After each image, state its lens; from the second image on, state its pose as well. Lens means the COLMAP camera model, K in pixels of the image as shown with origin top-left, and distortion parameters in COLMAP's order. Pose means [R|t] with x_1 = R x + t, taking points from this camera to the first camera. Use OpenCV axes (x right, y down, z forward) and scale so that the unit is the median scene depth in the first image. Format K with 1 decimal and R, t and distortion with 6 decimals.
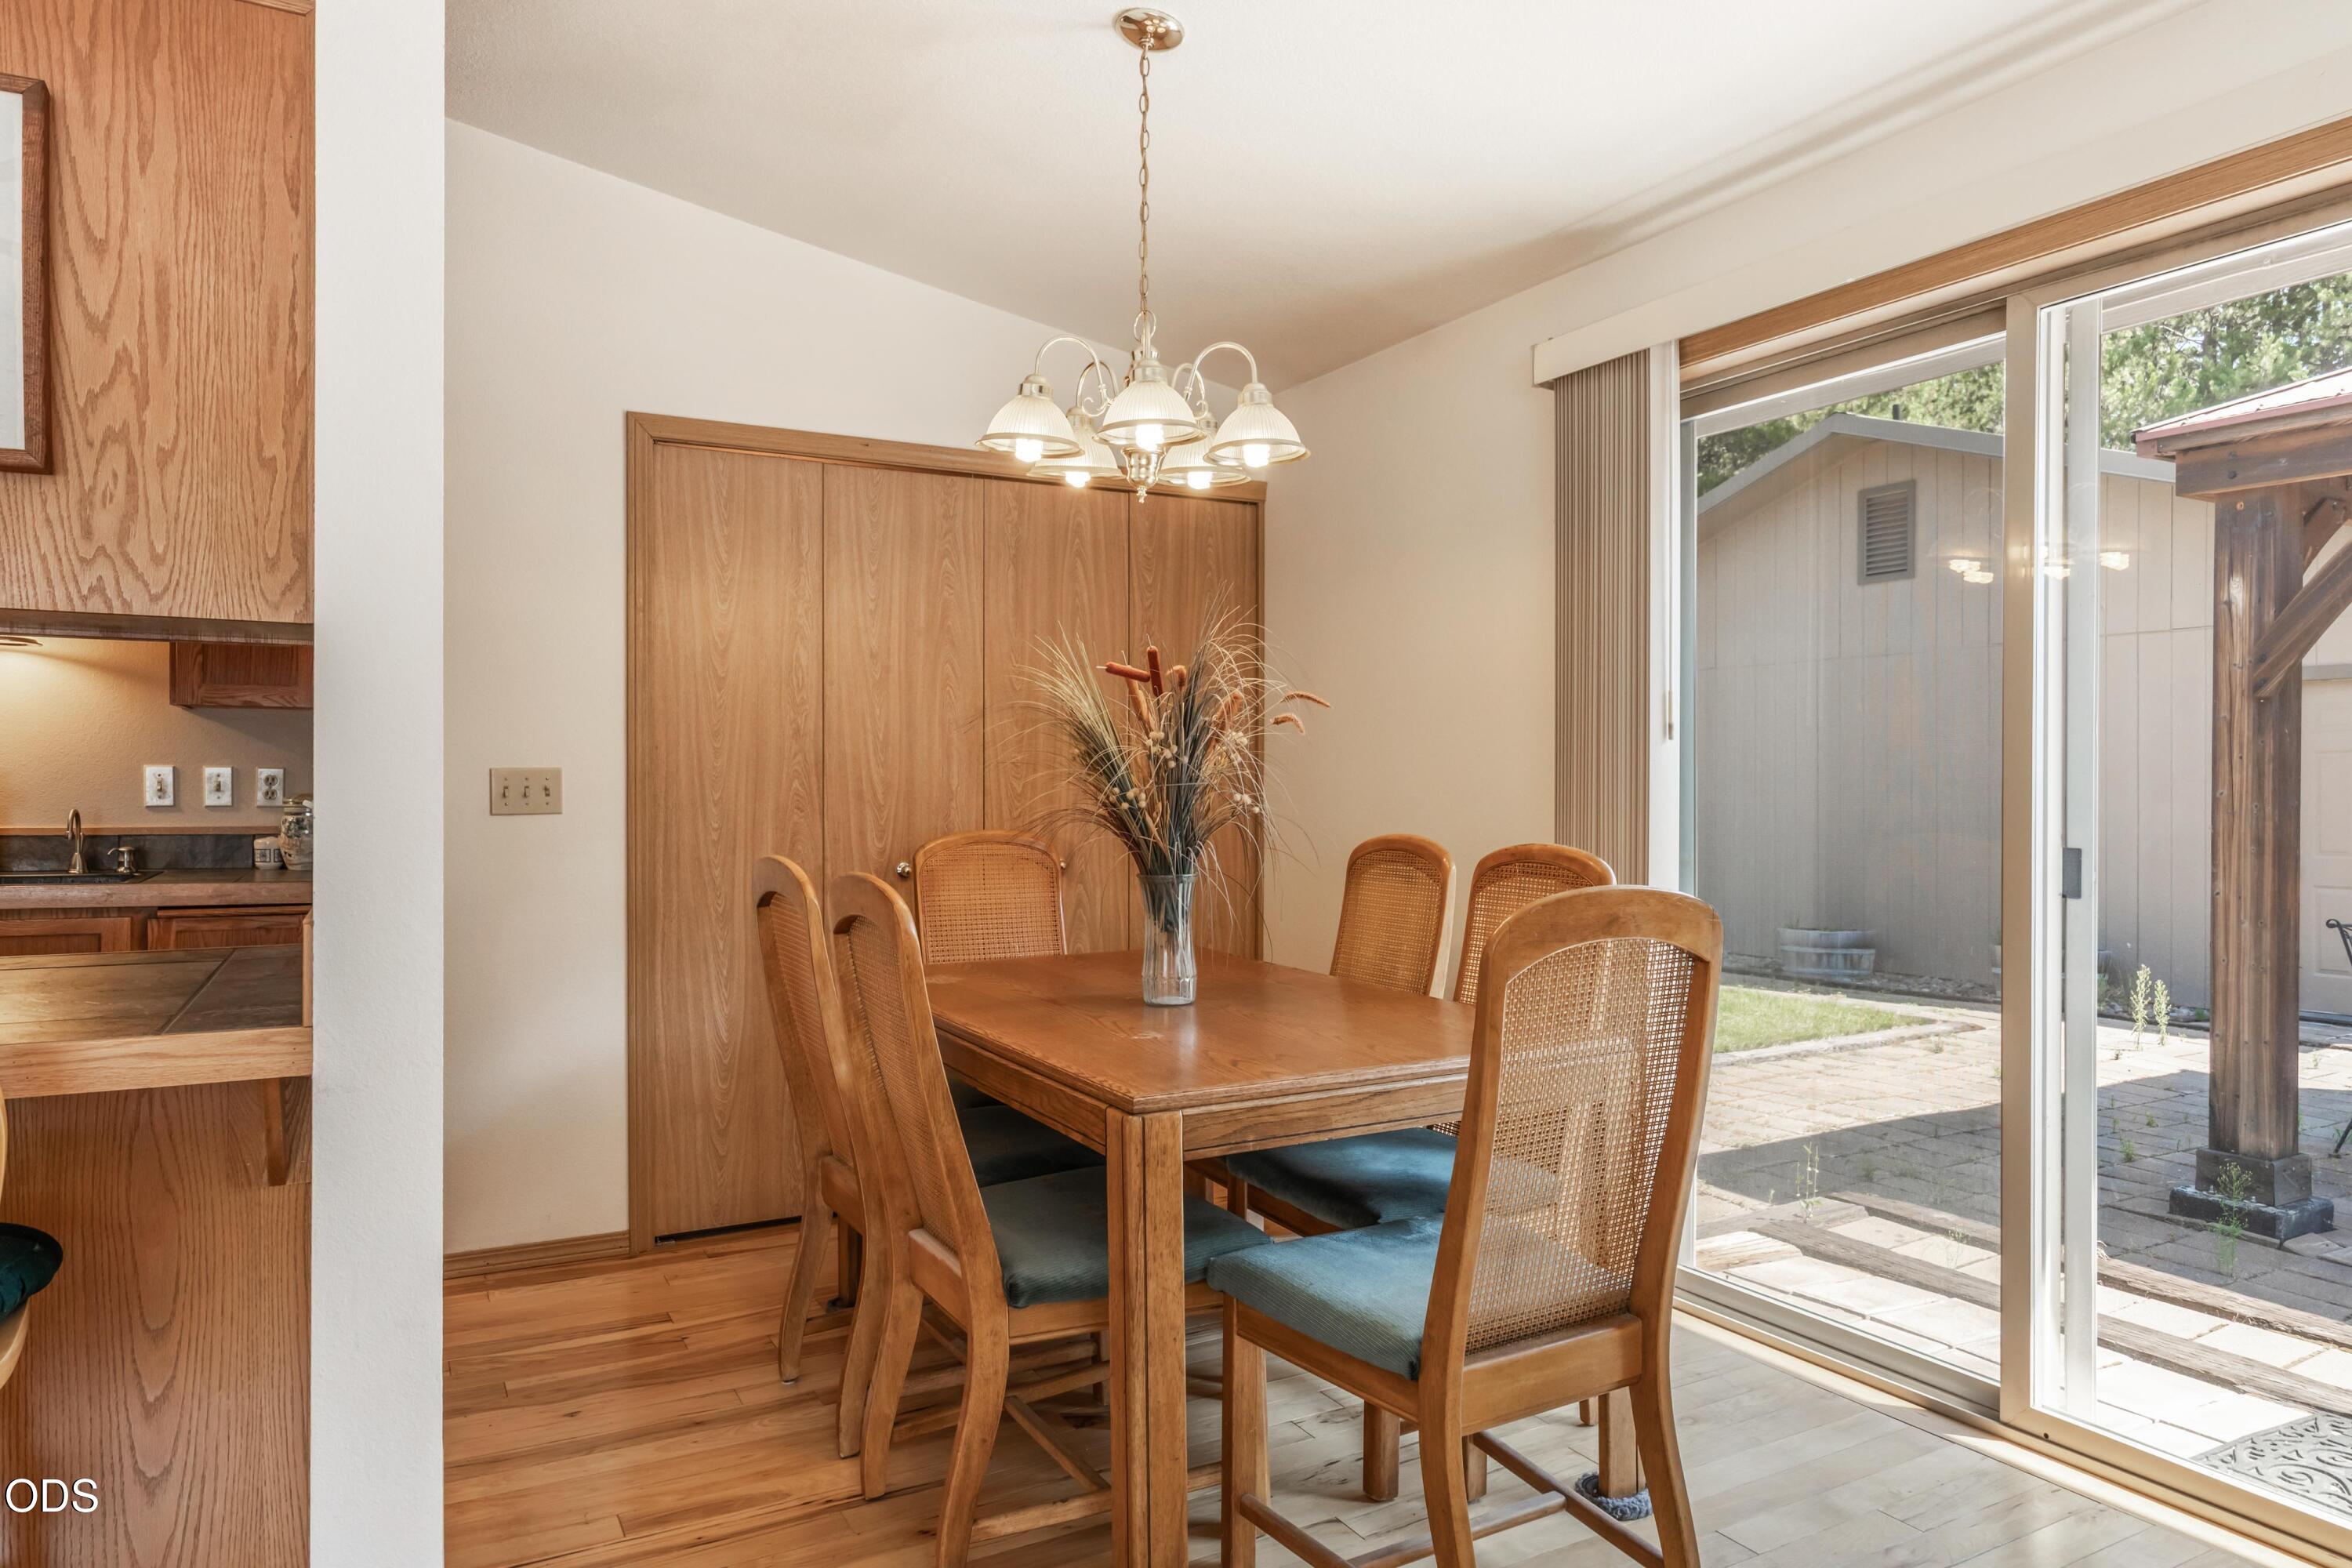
lens RADIAL K [[1521.2, 0, 1176.0], [0, 1521.2, 784.0], [0, 0, 1]] dist [0.029799, 0.002452]
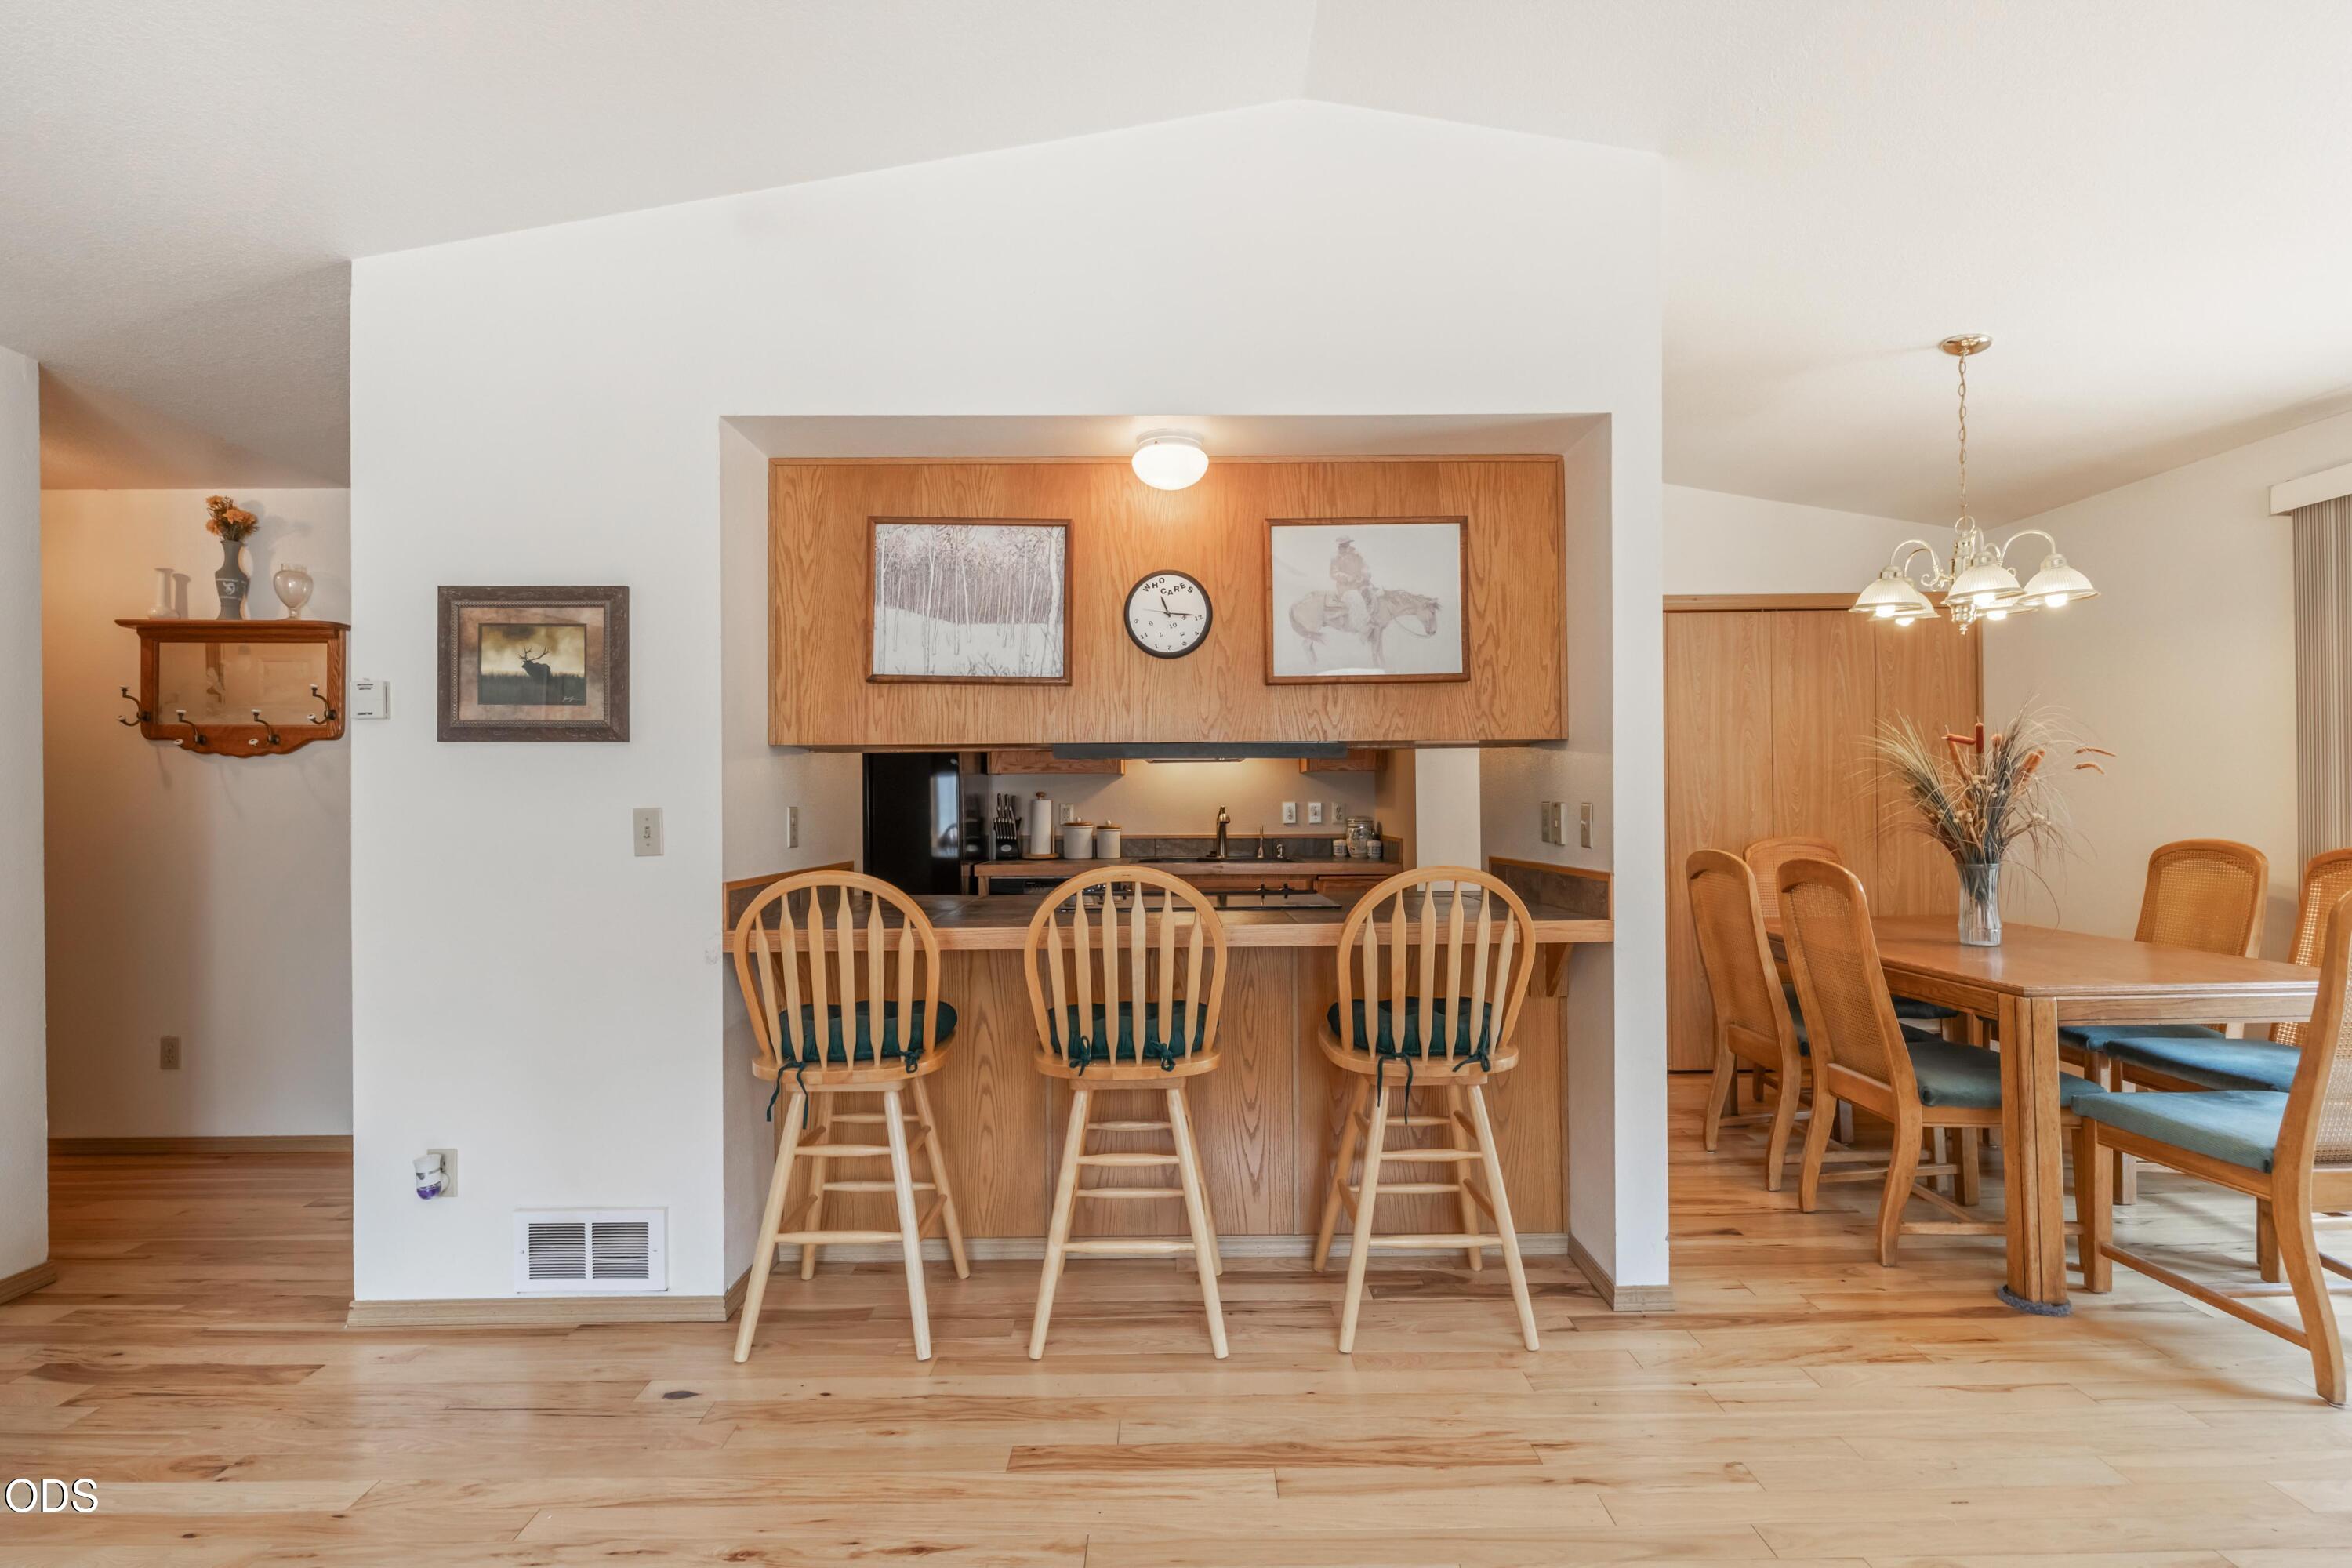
lens RADIAL K [[1120.7, 0, 1180.9], [0, 1120.7, 784.4], [0, 0, 1]] dist [0.038661, 0.000166]
pose [[0.899493, -0.020411, -0.436459, -0.245320], [0.013128, 0.999720, -0.019696, -0.011574], [0.436739, 0.011986, 0.899509, -0.458358]]
